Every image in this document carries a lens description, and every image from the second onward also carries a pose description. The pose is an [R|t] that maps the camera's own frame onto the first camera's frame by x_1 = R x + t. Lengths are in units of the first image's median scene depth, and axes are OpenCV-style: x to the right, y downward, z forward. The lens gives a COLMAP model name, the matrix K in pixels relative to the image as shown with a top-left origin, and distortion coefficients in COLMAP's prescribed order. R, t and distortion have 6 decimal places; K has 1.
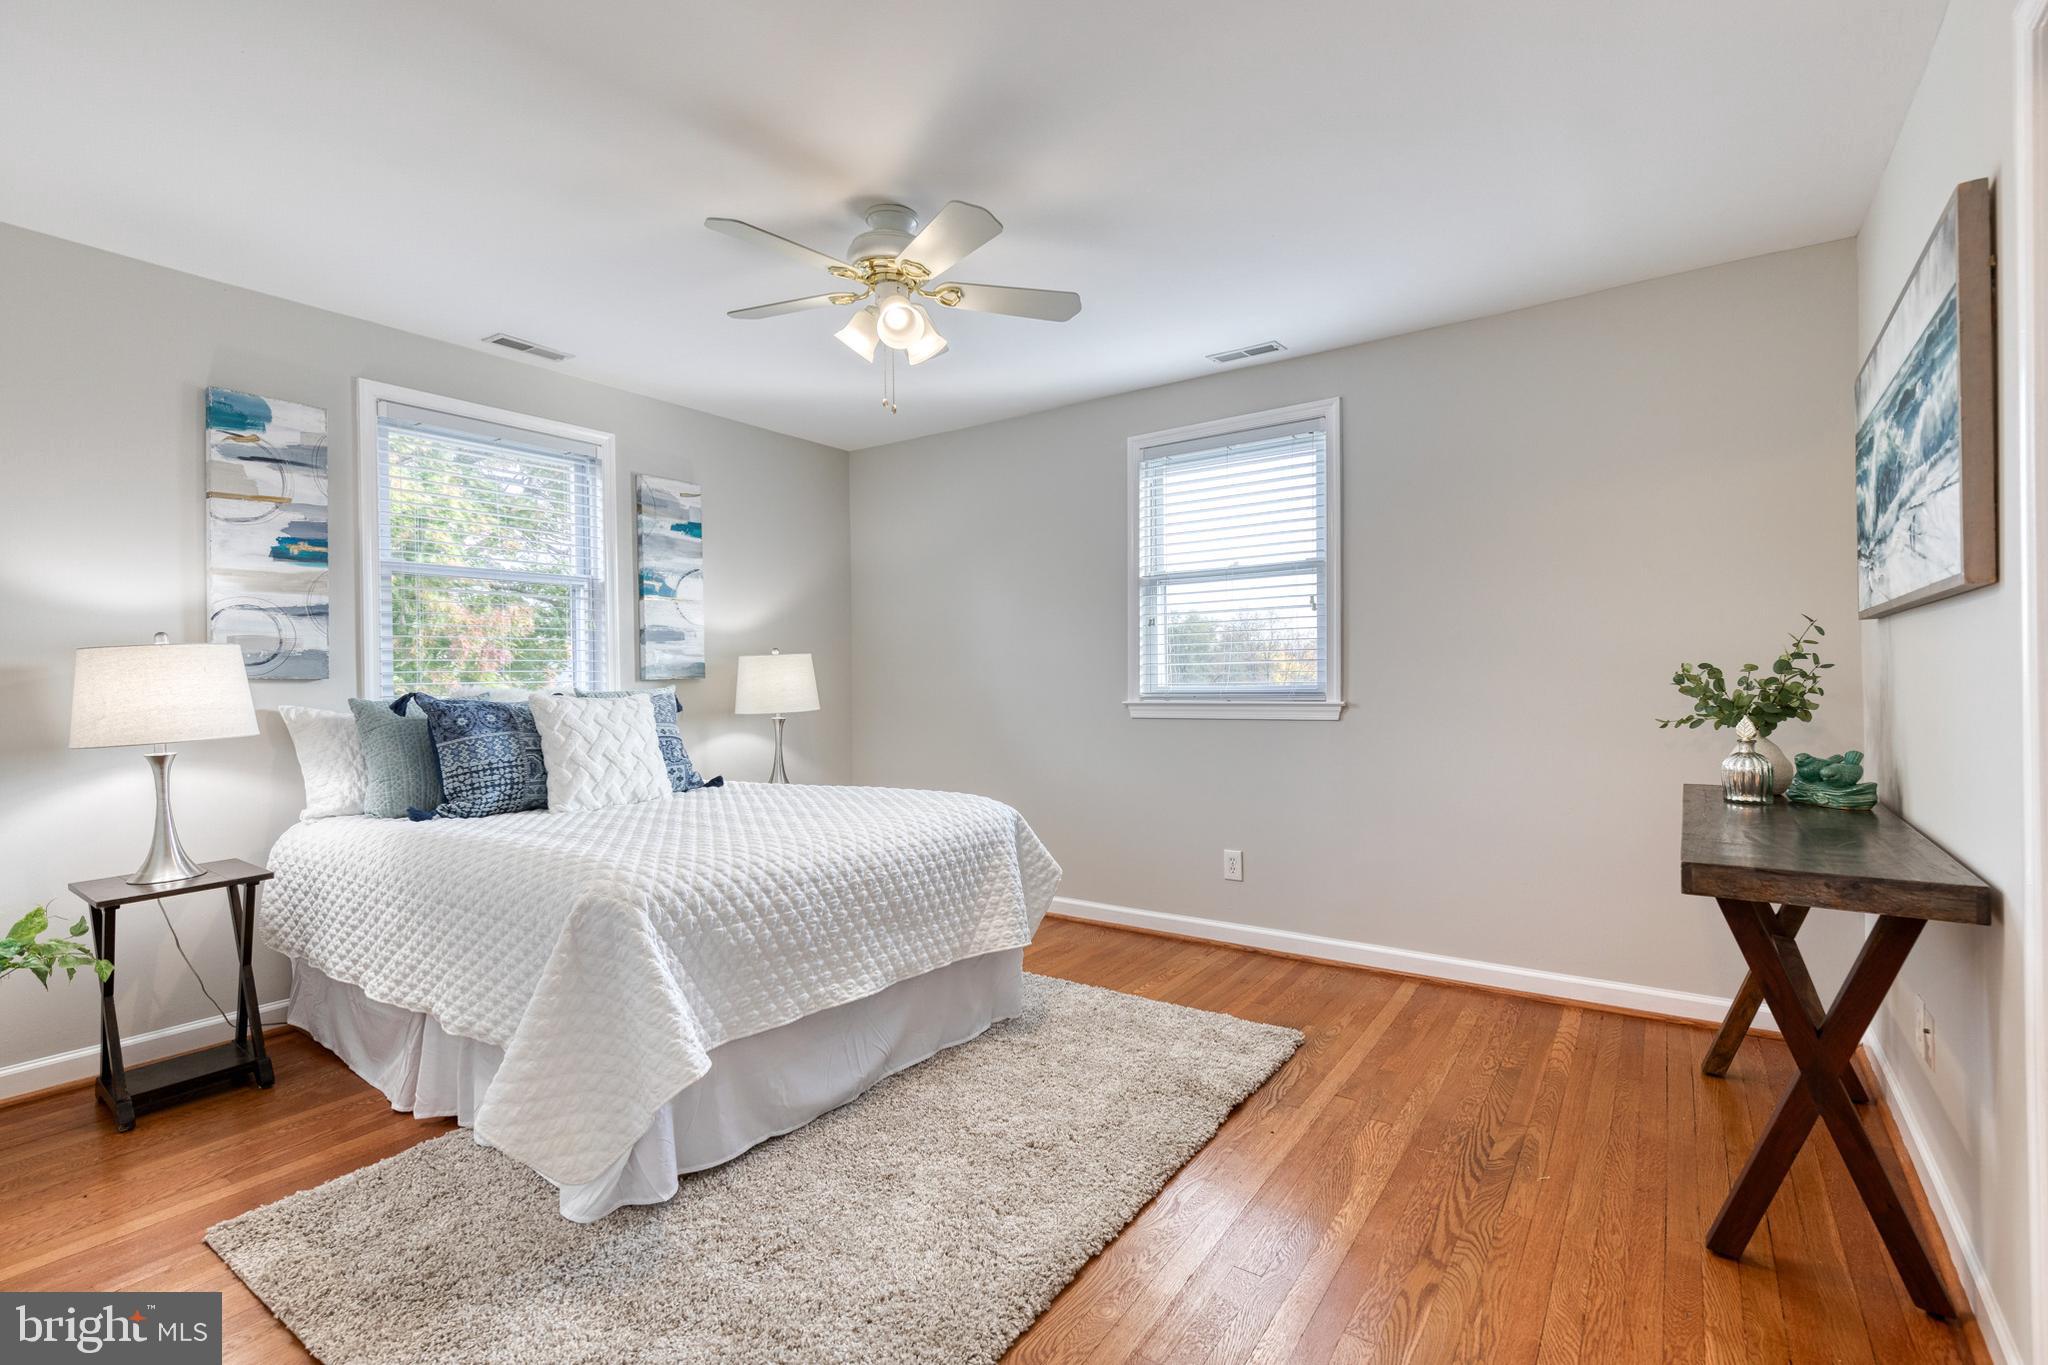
lens RADIAL K [[921.2, 0, 1042.2], [0, 921.2, 682.2], [0, 0, 1]] dist [0.009735, -0.002660]
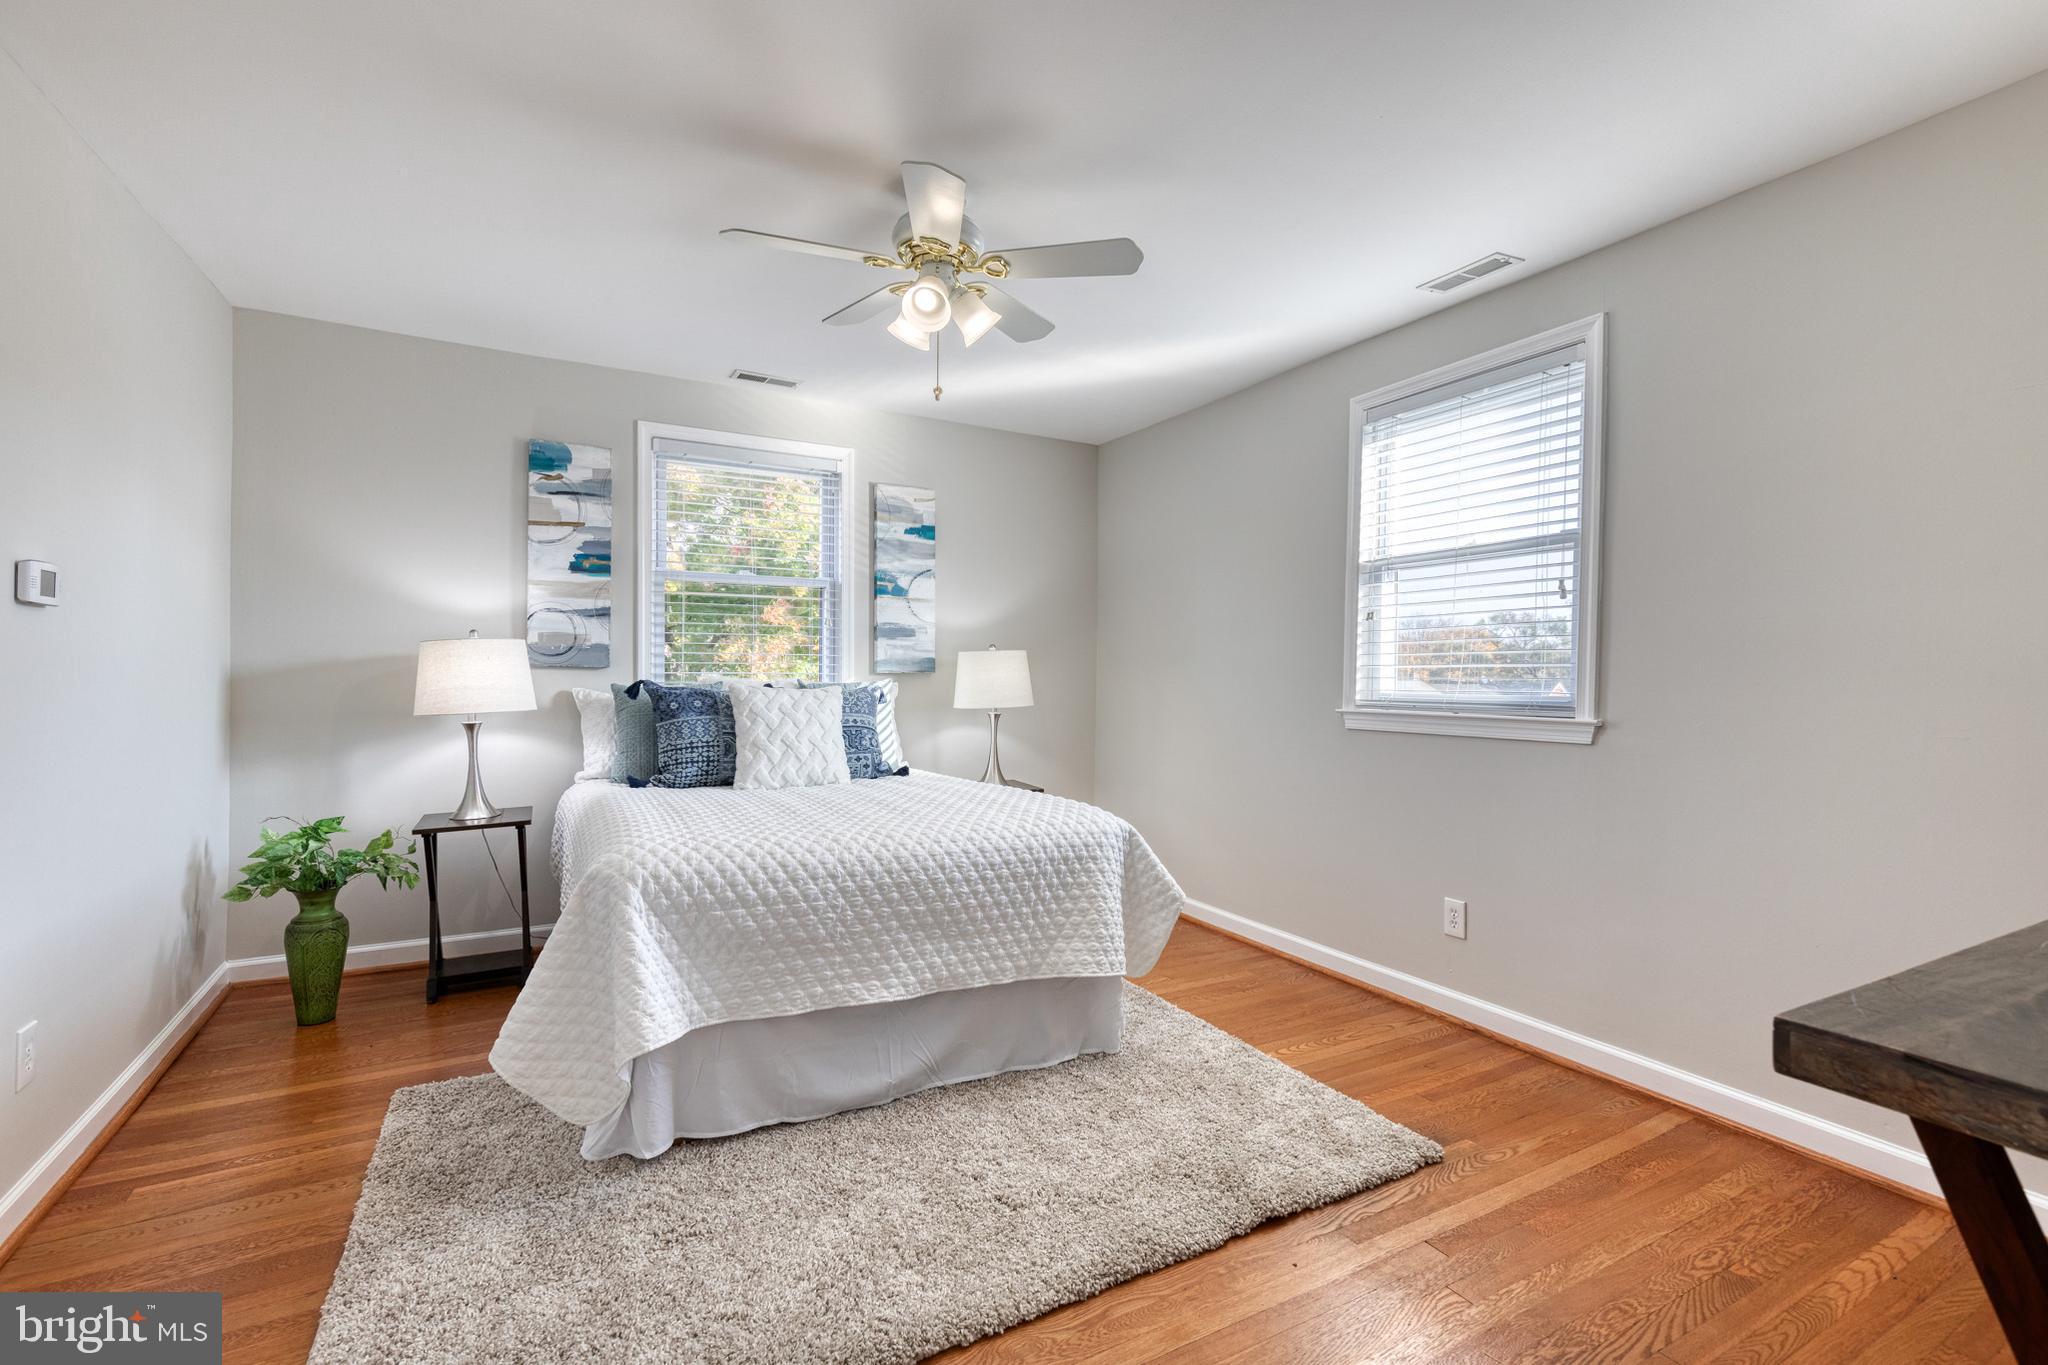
lens RADIAL K [[921.2, 0, 1035.7], [0, 921.2, 682.3], [0, 0, 1]] dist [0.009735, -0.002660]
pose [[0.897699, 0.023243, -0.439996, 0.305467], [-0.021852, 0.999727, 0.008228, -0.006720], [0.440067, 0.002228, 0.897962, 0.156922]]
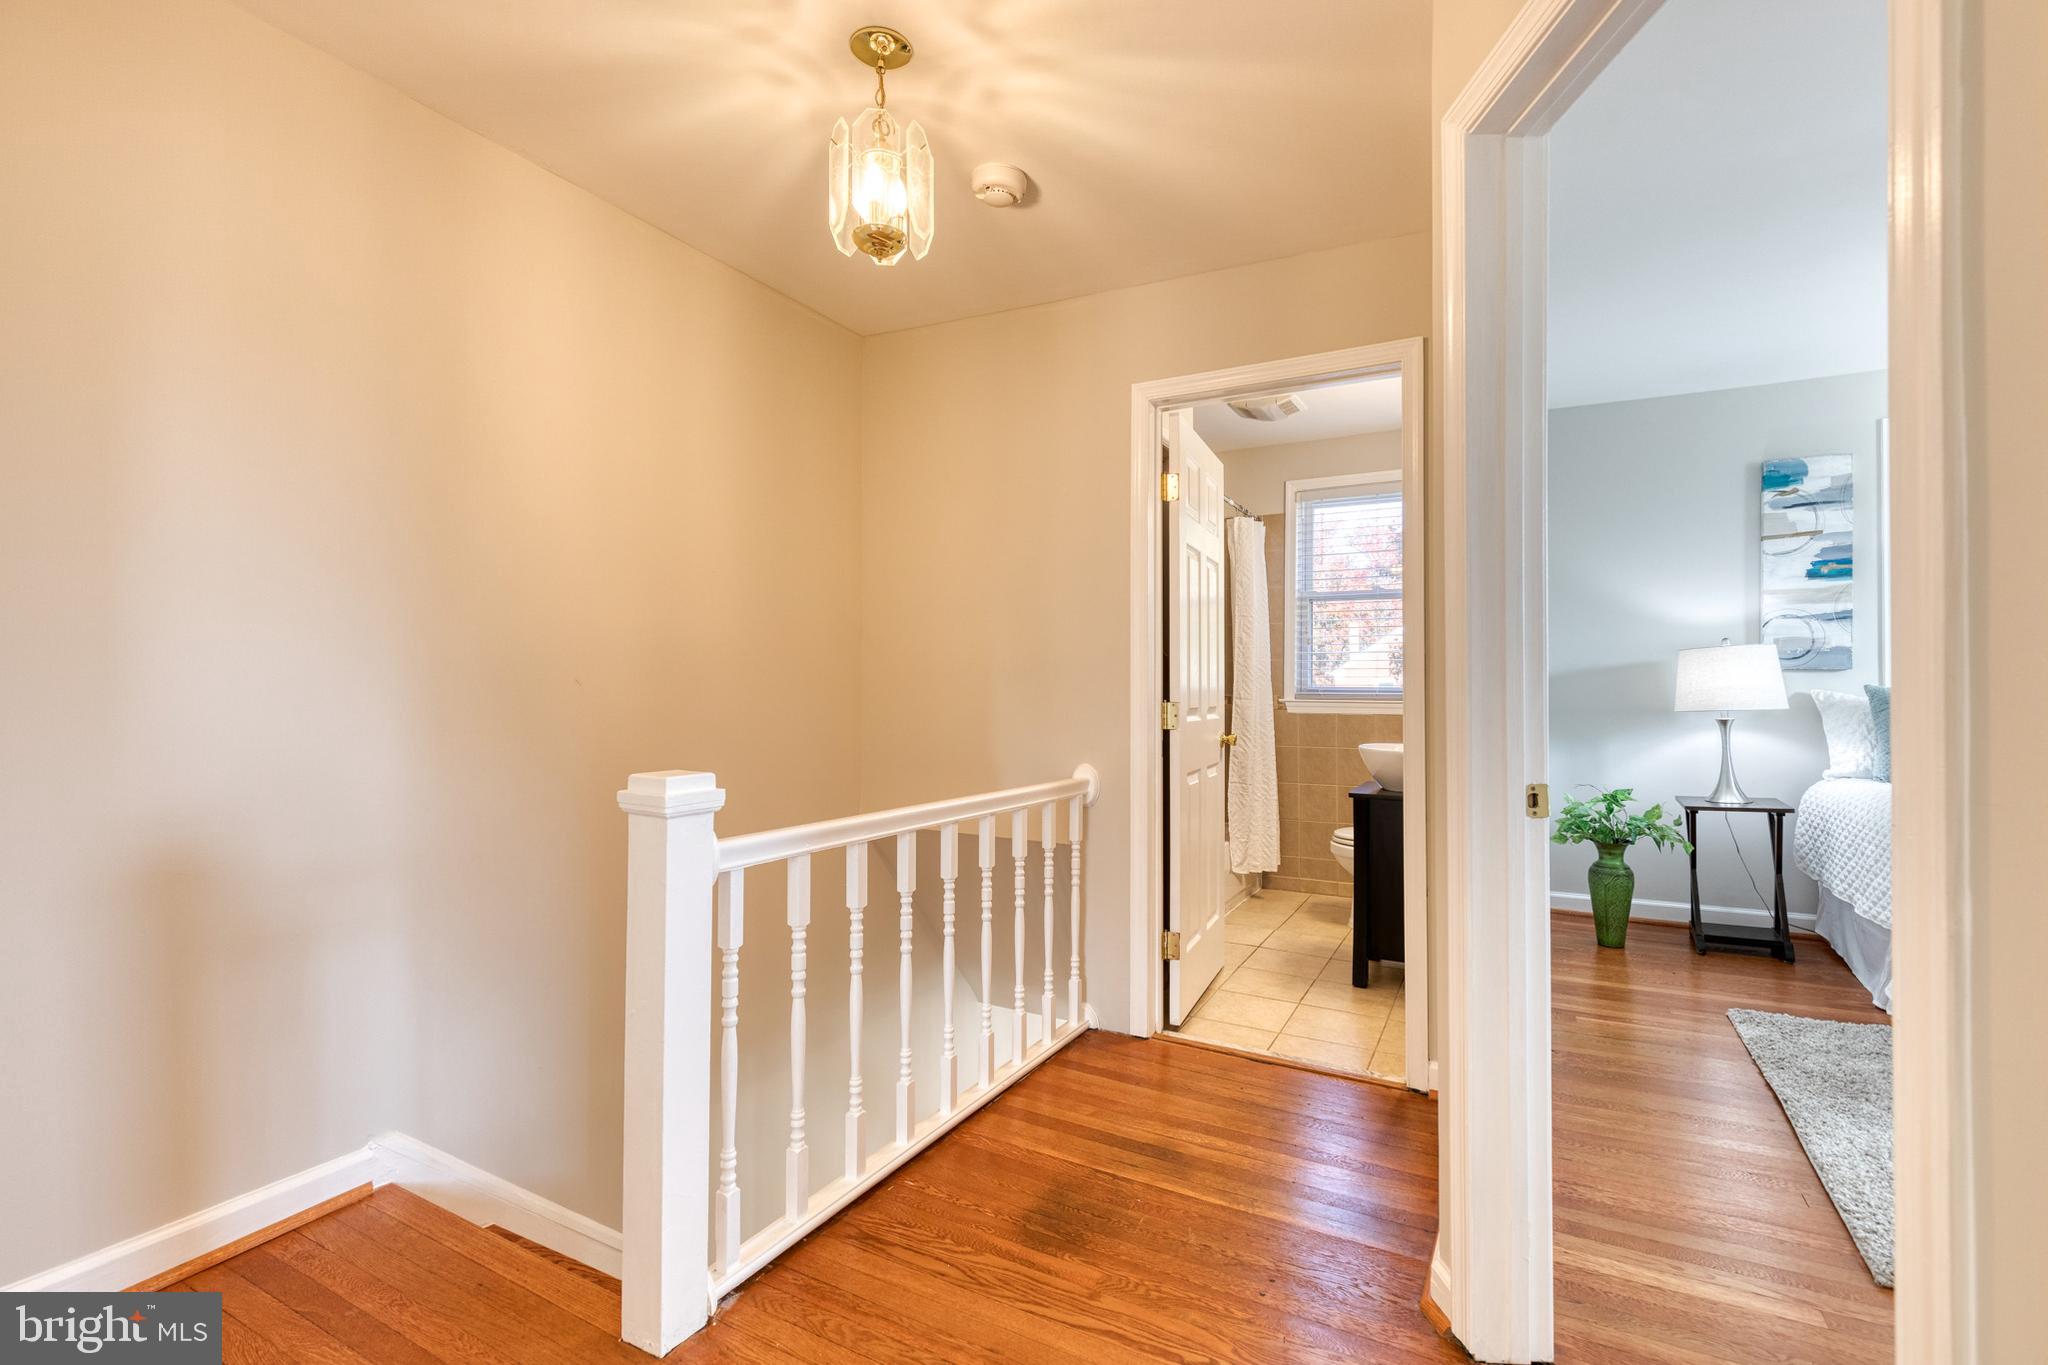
lens RADIAL K [[921.2, 0, 1053.7], [0, 921.2, 677.1], [0, 0, 1]] dist [0.009735, -0.002660]
pose [[0.124405, 0.002417, -0.992229, 0.362626], [-0.007687, 0.999969, 0.001472, 0.014544], [0.992202, 0.007444, 0.124420, -0.241574]]
